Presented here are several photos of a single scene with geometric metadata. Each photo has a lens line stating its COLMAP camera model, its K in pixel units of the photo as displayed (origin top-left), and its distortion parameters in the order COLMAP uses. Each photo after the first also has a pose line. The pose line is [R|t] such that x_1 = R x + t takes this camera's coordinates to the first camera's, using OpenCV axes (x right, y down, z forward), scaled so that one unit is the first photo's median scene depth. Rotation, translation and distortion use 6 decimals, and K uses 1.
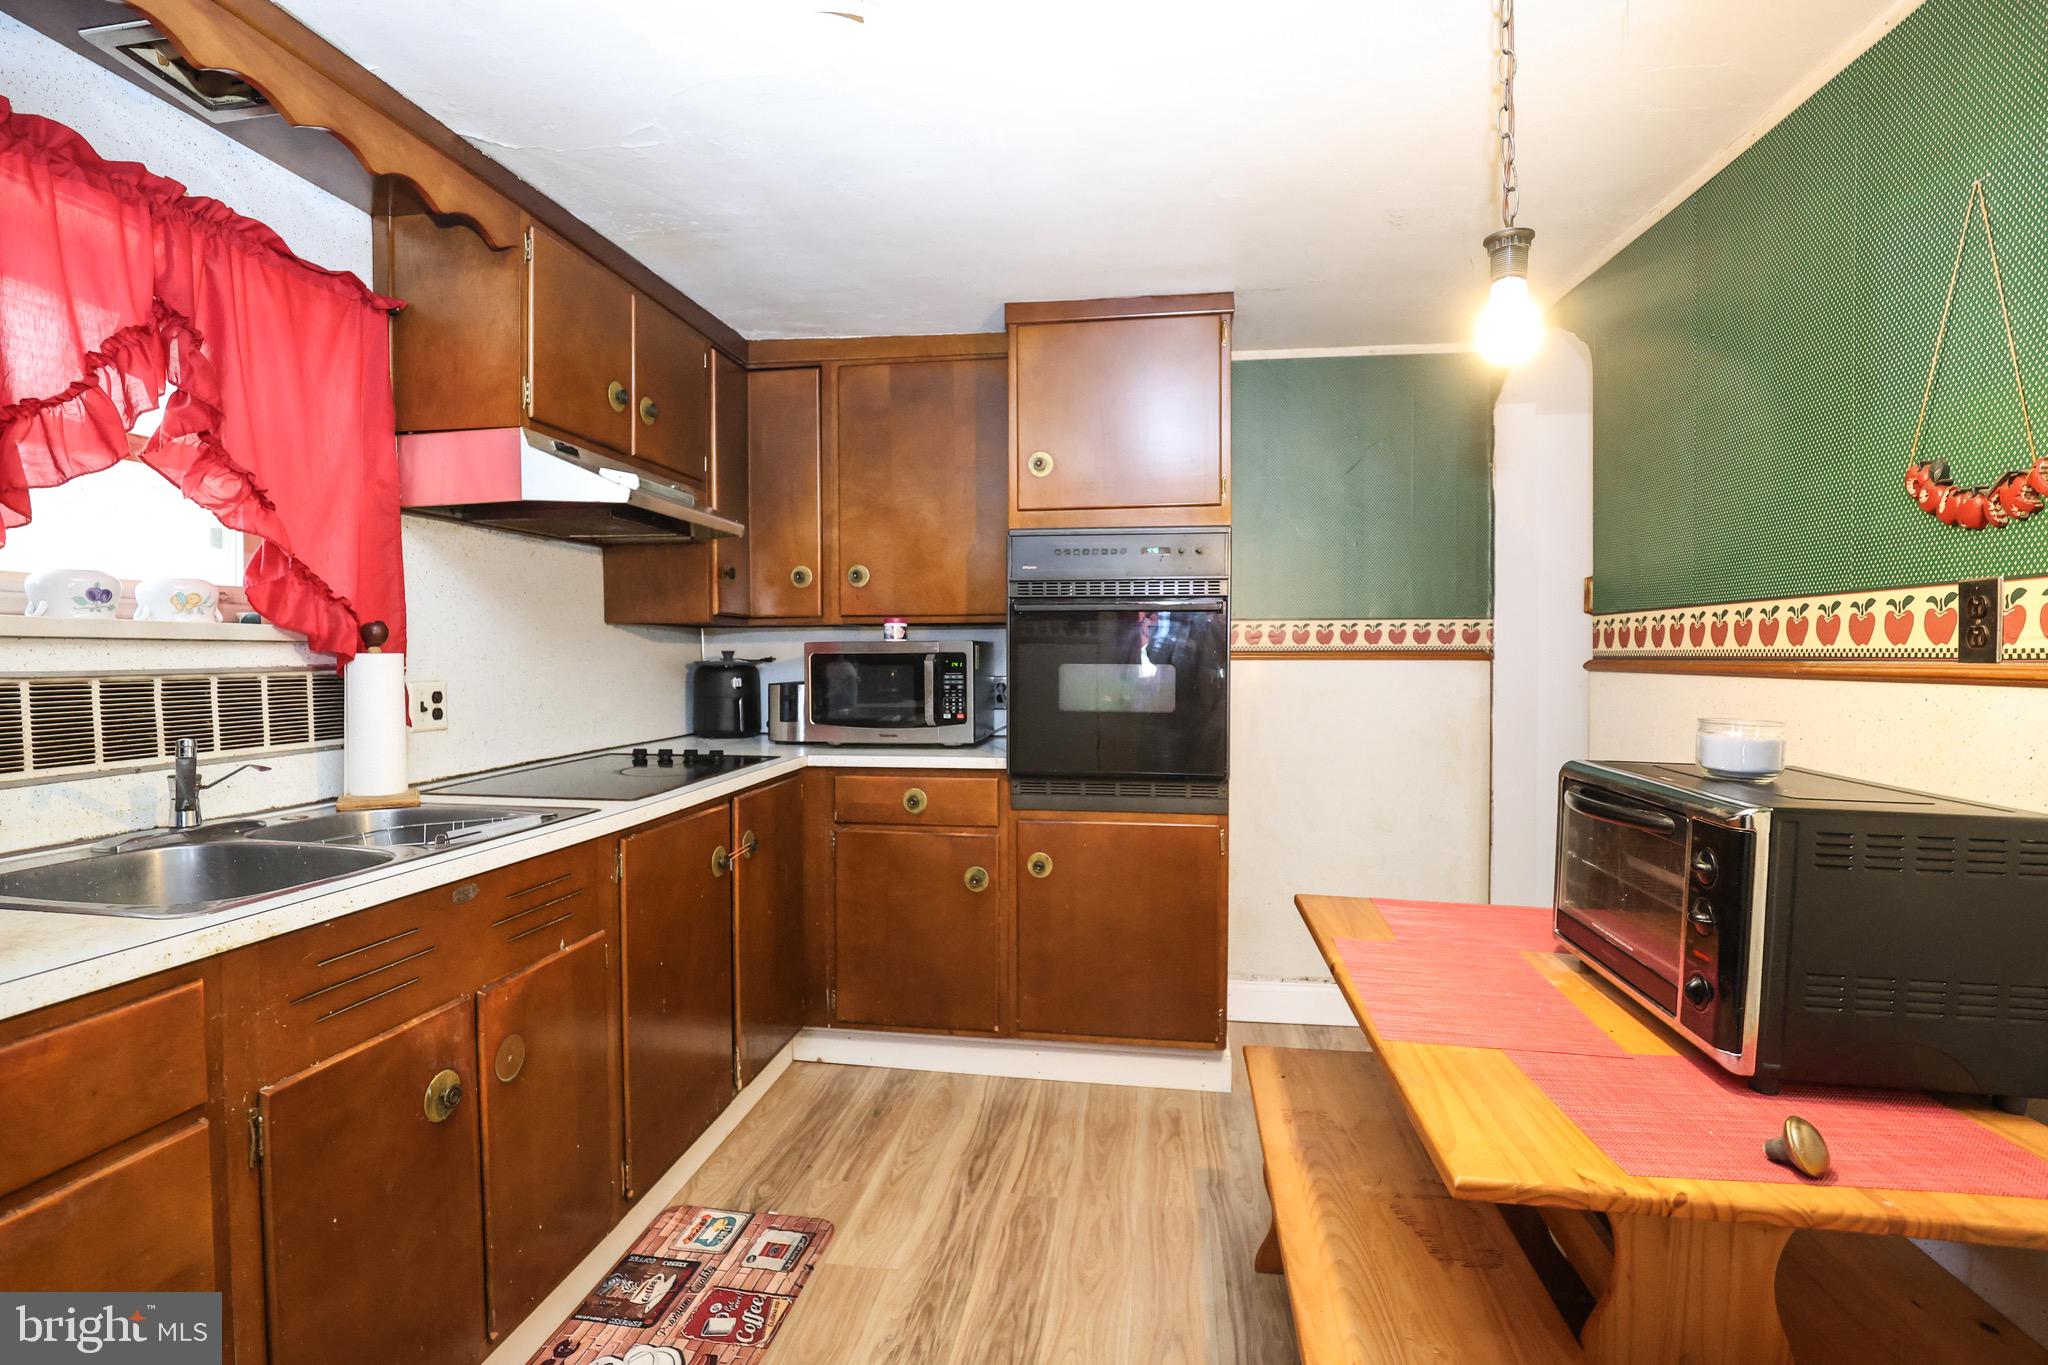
lens RADIAL K [[936.8, 0, 1016.9], [0, 936.8, 687.2], [0, 0, 1]] dist [-0.039281, 0.008382]
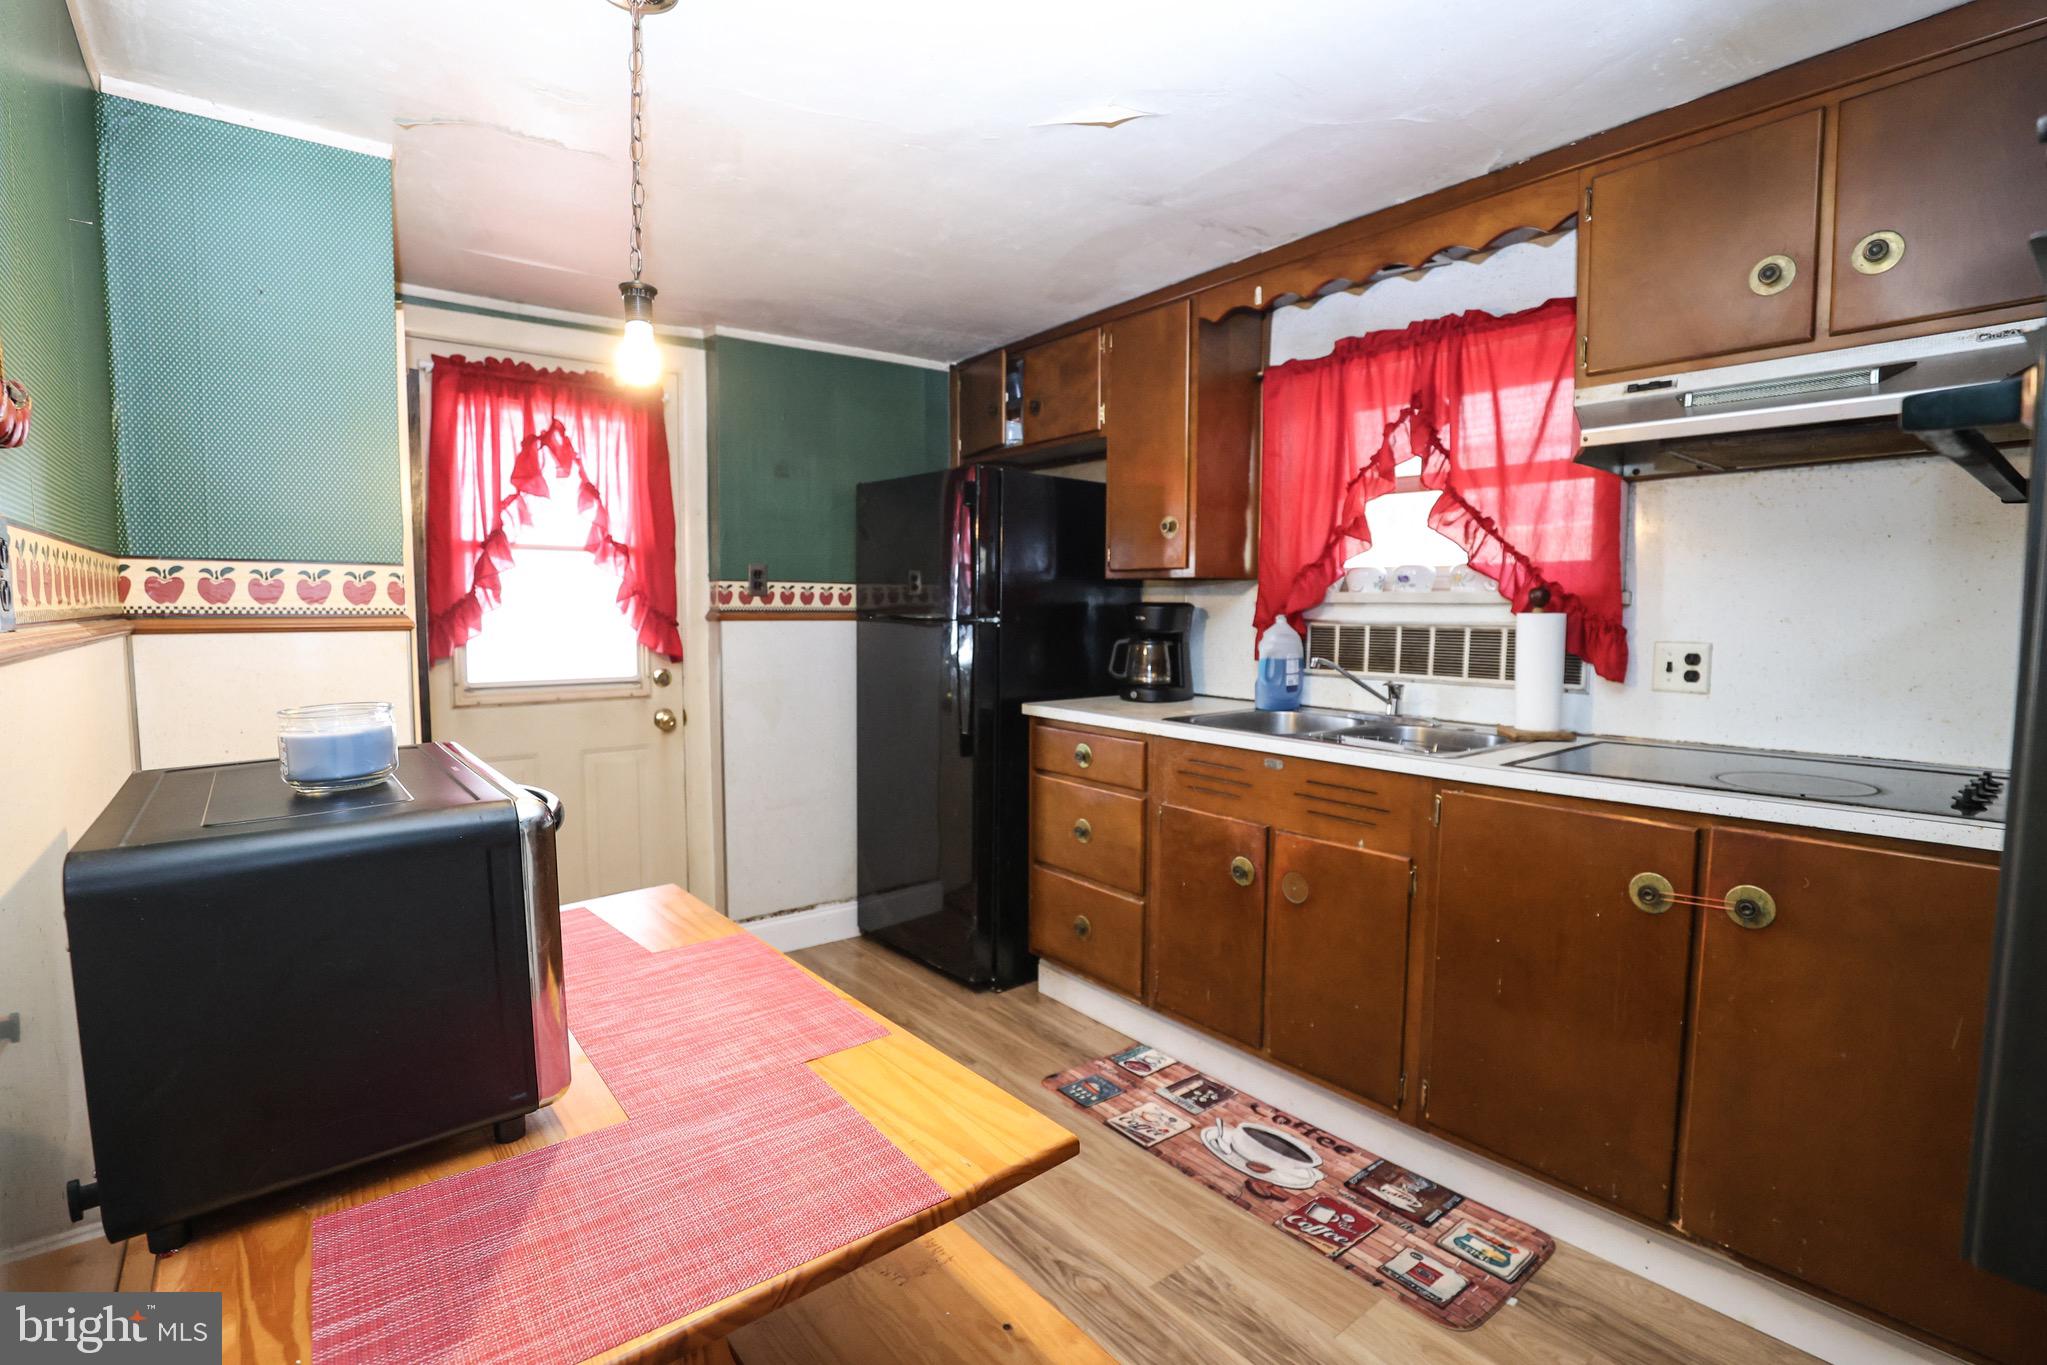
lens RADIAL K [[935.4, 0, 1023.0], [0, 935.4, 684.5], [0, 0, 1]] dist [-0.030603, -0.000508]
pose [[-0.658815, 0.058111, -0.750058, 0.720198], [-0.029962, 0.994195, 0.103342, -0.052379], [0.751708, 0.090556, -0.653249, 1.395403]]
